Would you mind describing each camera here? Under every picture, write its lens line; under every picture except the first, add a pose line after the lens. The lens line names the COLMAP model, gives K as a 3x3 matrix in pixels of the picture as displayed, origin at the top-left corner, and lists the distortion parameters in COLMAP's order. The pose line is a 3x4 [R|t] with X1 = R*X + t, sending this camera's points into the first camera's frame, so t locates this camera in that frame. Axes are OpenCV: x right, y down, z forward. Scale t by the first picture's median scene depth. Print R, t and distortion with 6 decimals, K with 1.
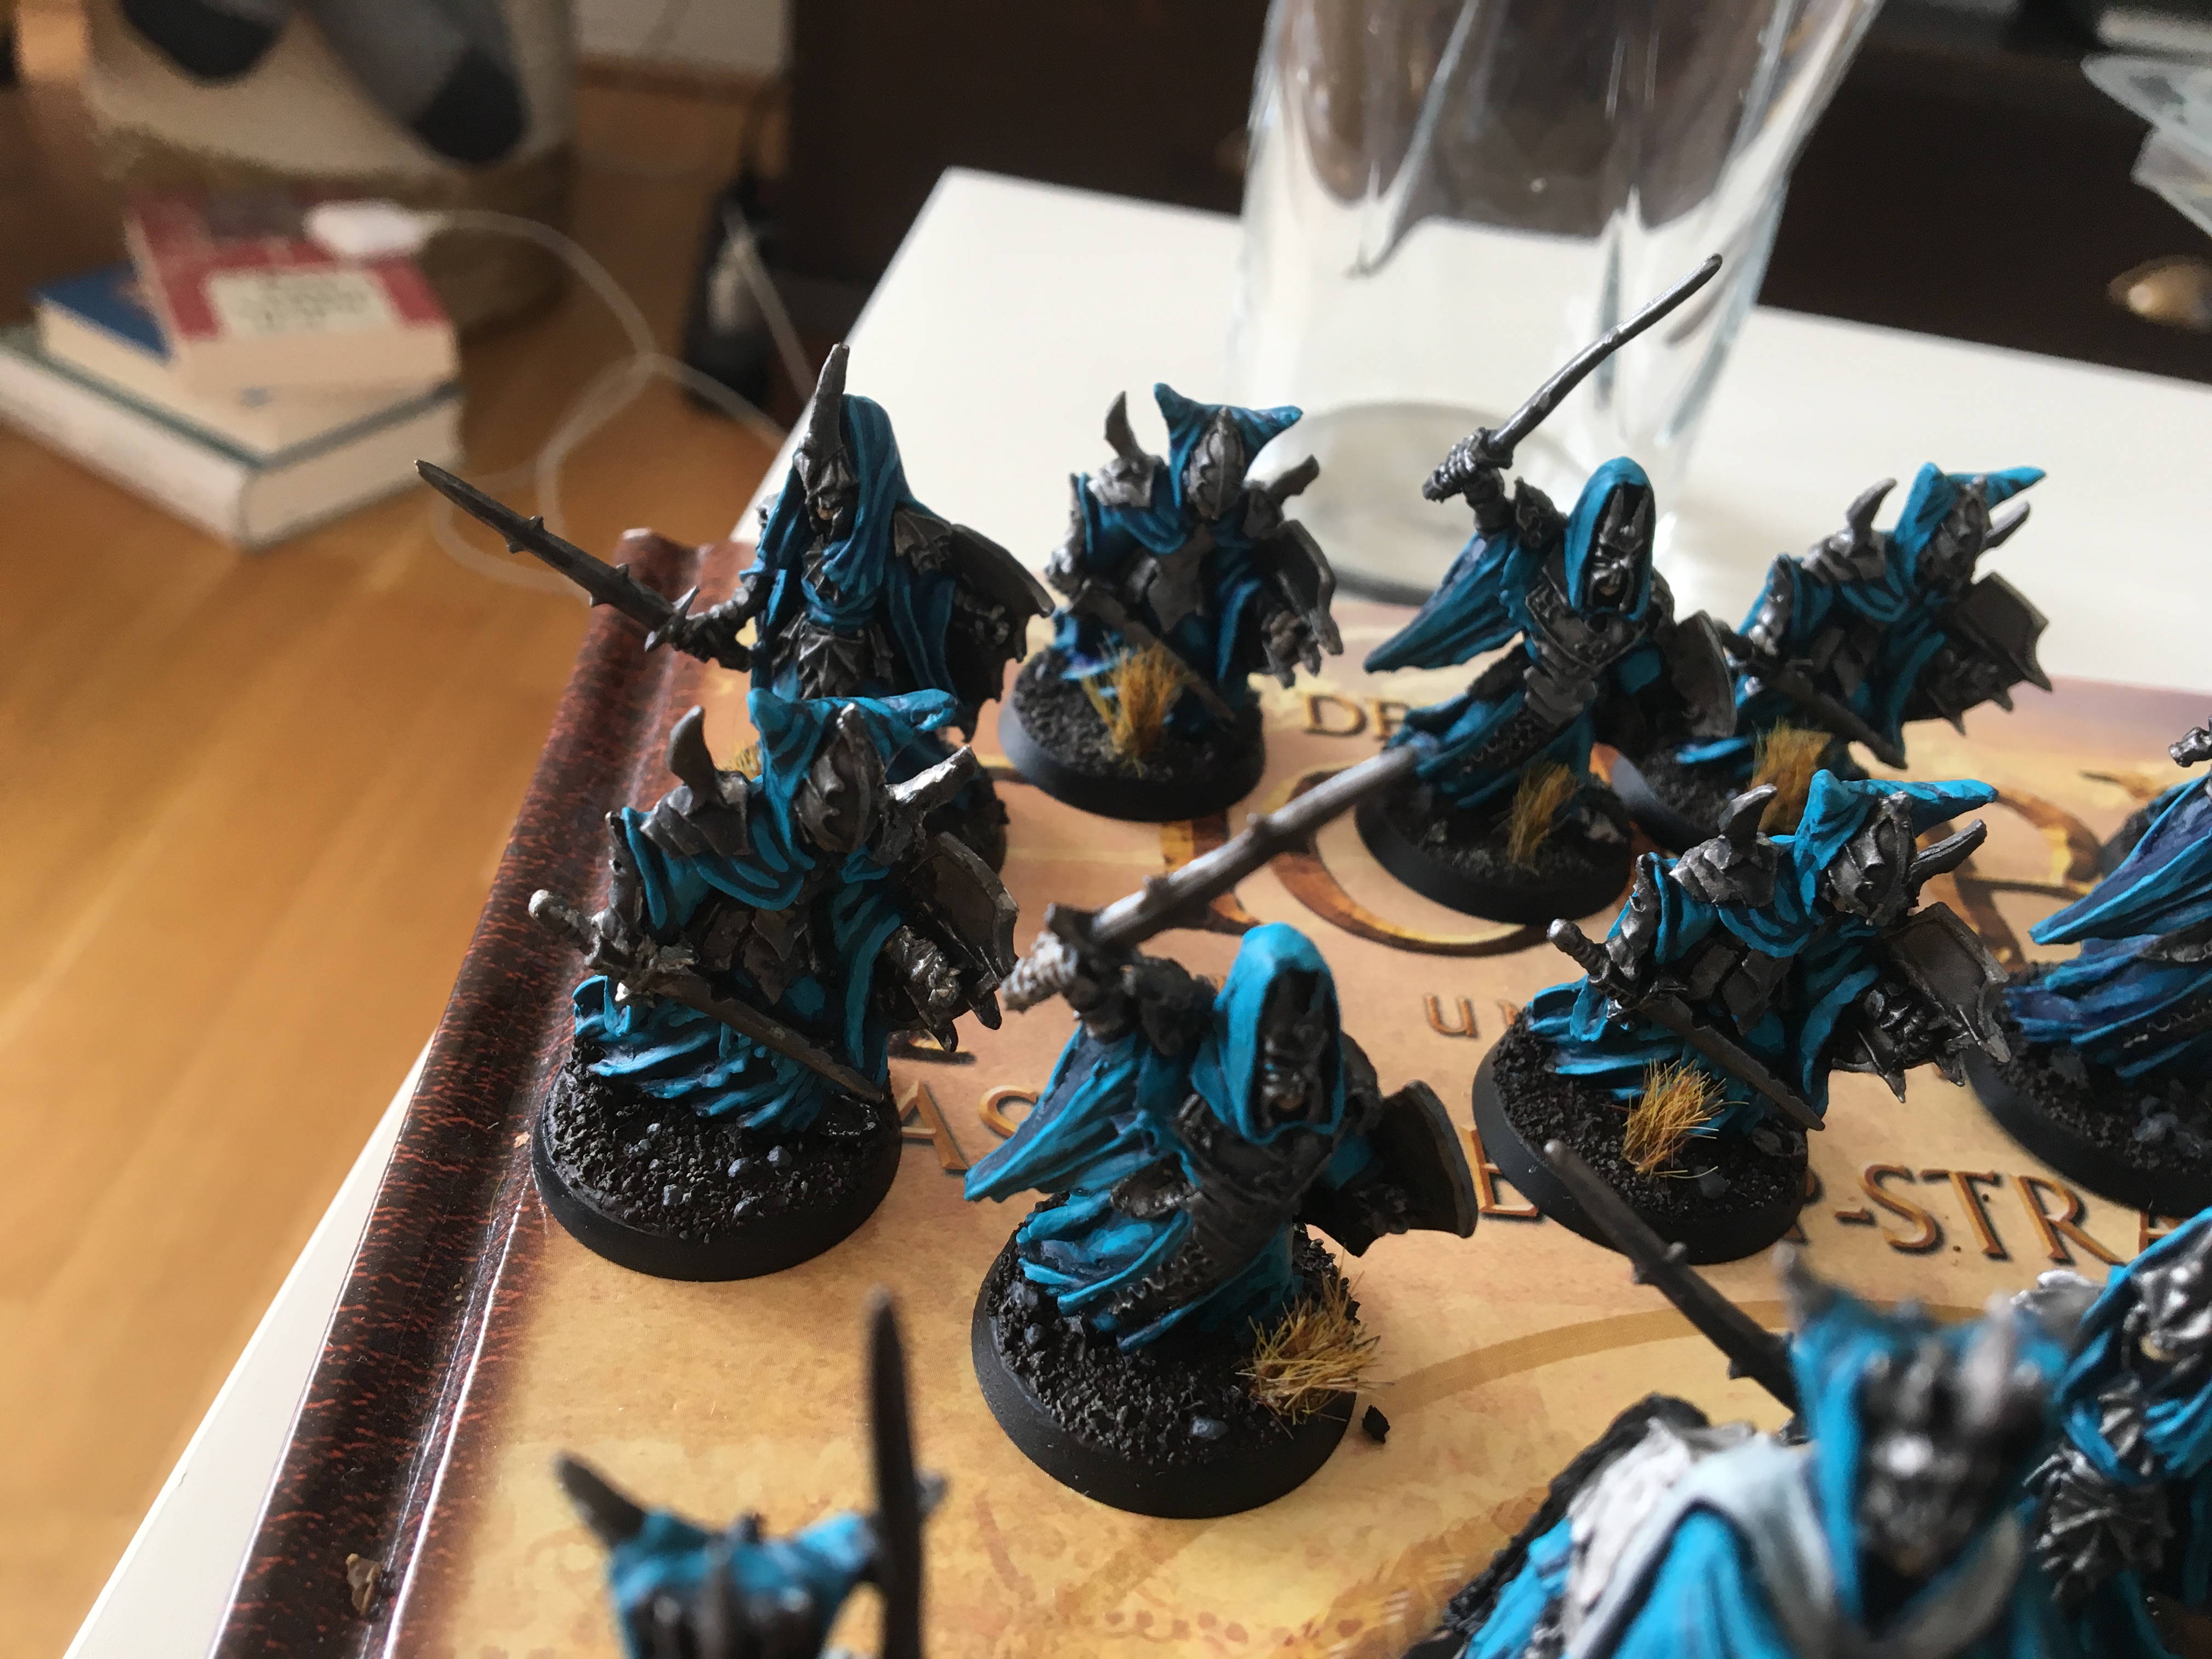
lens RADIAL K [[1899.3, 0, 1104.5], [0, 1899.3, 833.1], [0, 0, 1]] dist [0.111967, -0.250388]
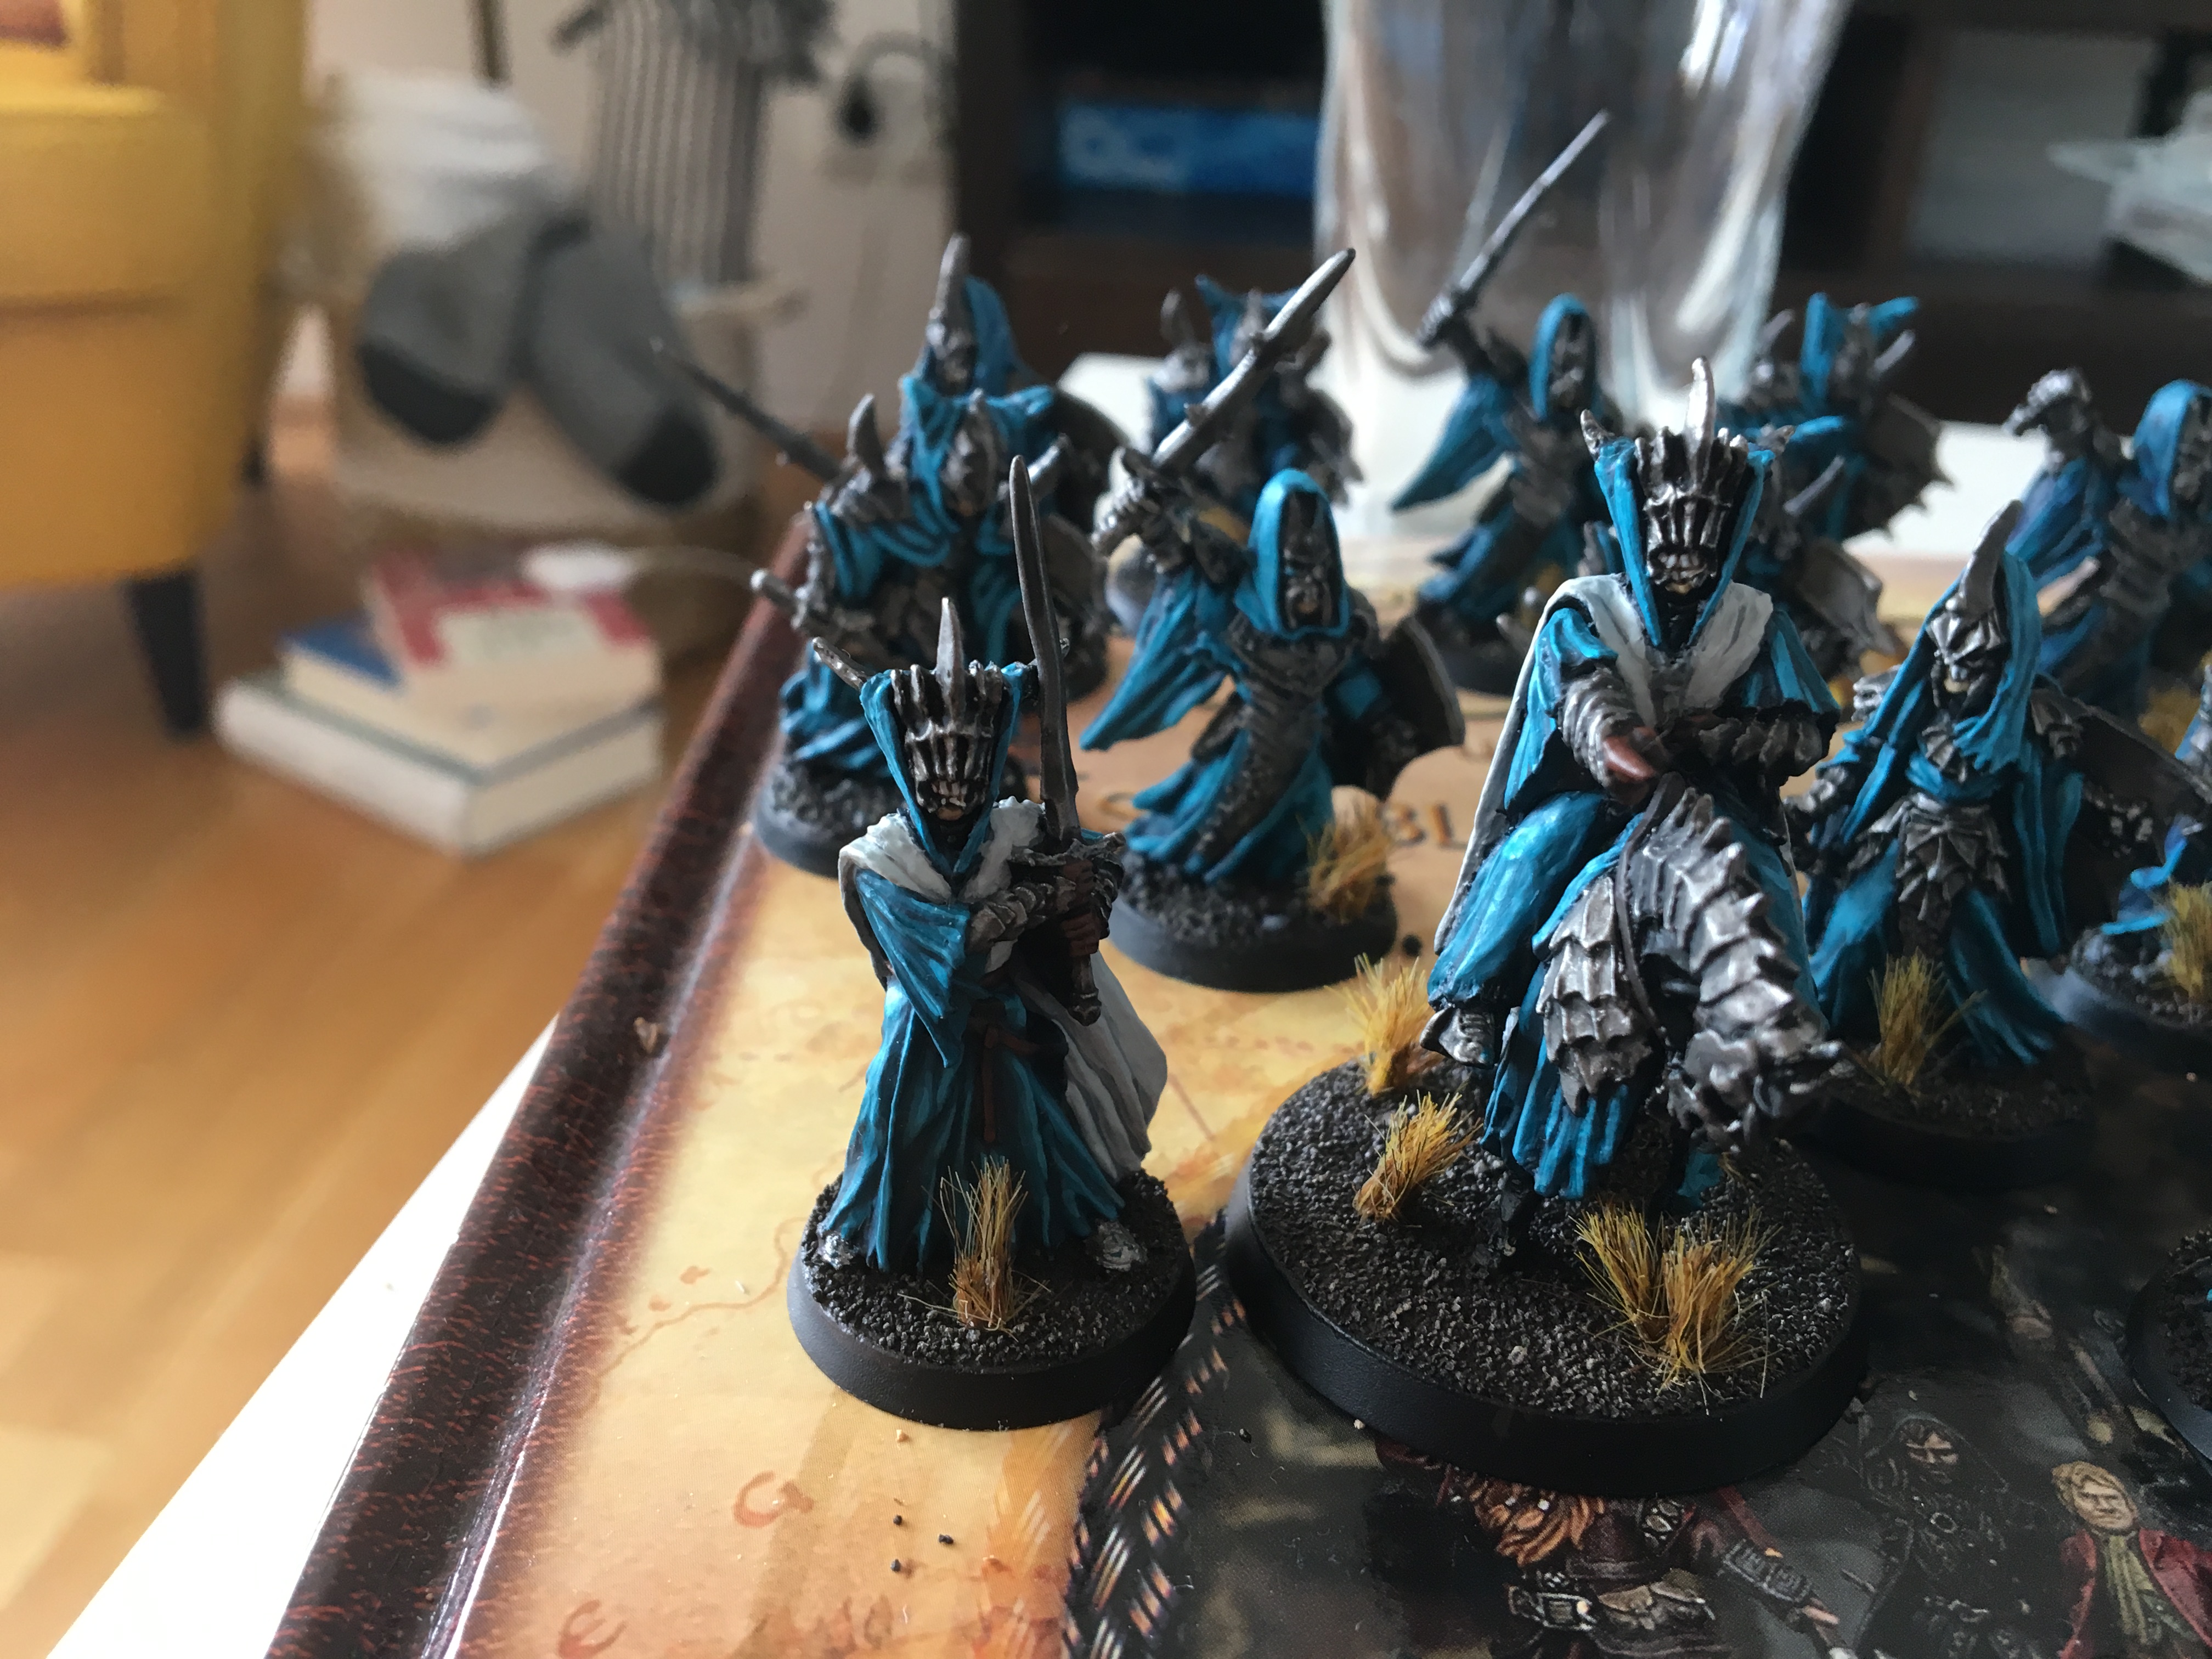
lens RADIAL K [[1933.7, 0, 1110.0], [0, 1933.7, 837.0], [0, 0, 1]] dist [0.133793, -0.321473]
pose [[0.995882, -0.068860, -0.058975, 0.020866], [0.057233, 0.981981, -0.180104, 0.436730], [0.070314, 0.175987, 0.981878, -0.284799]]
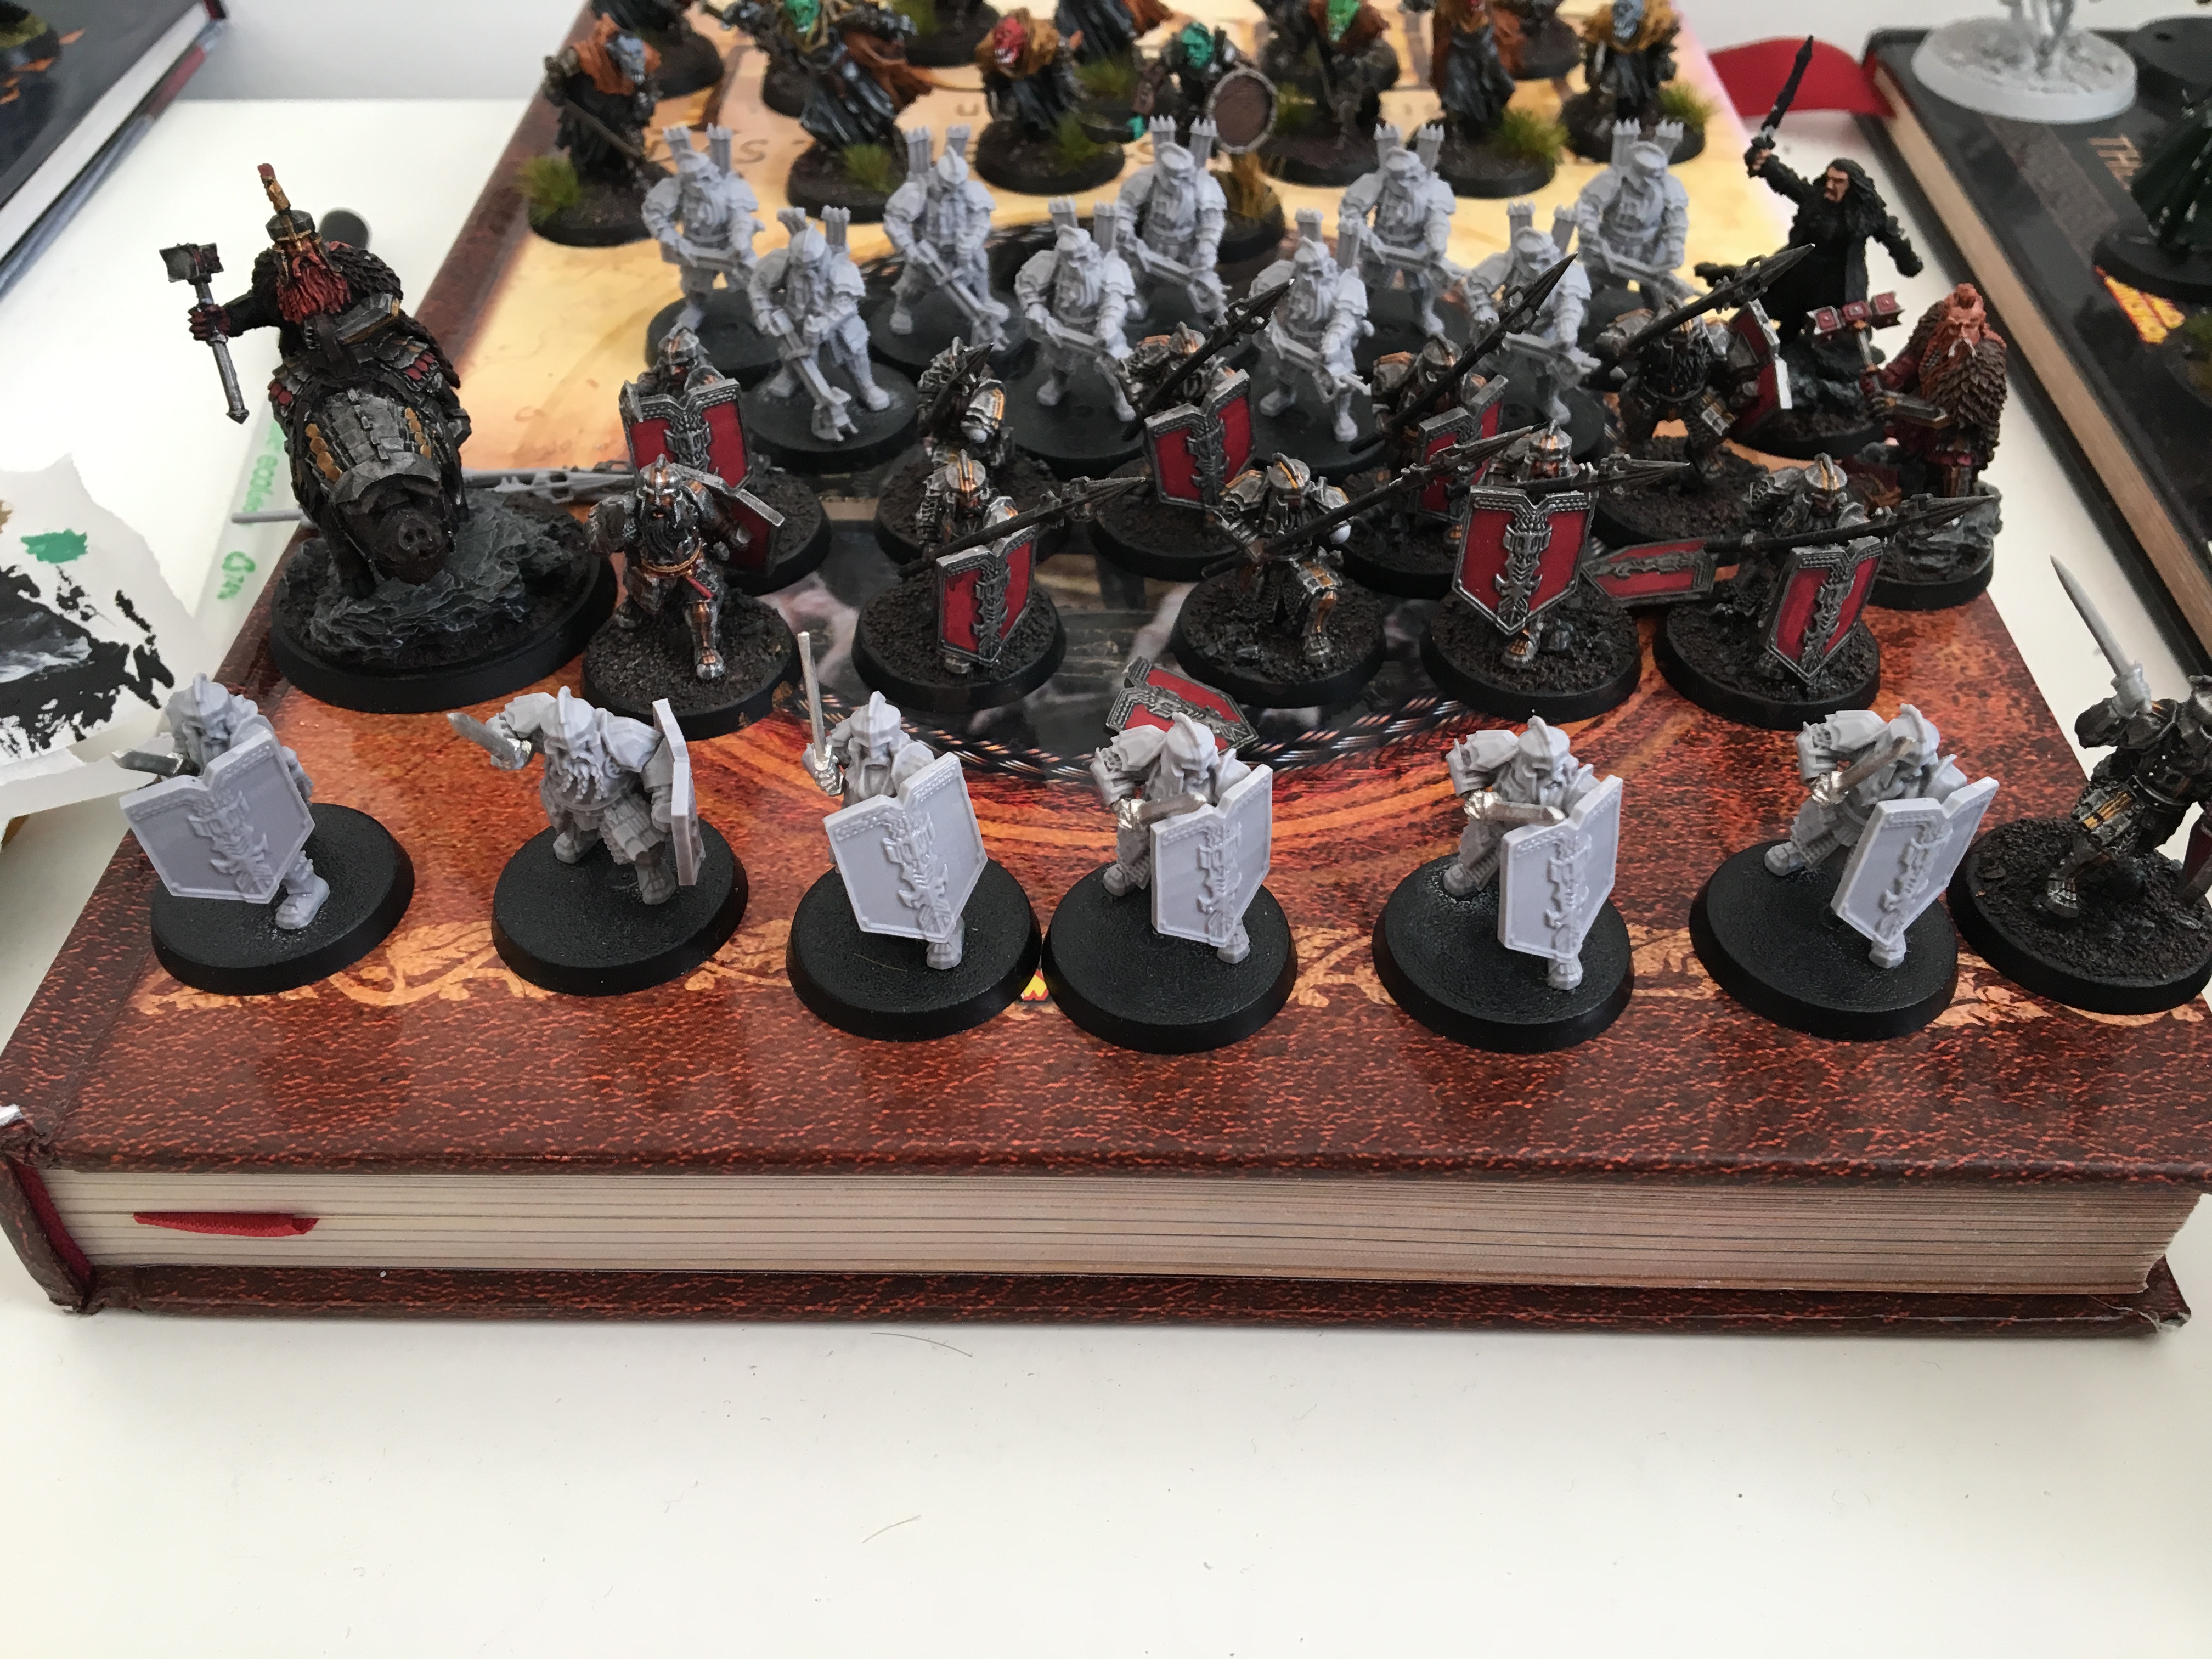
lens RADIAL K [[1899.3, 0, 1104.5], [0, 1899.3, 833.1], [0, 0, 1]] dist [0.111967, -0.250388]
pose [[0.990646, -0.078037, -0.111936, 0.617359], [0.088709, 0.991635, 0.093755, 0.860082], [0.103684, -0.102808, 0.989283, -1.450718]]
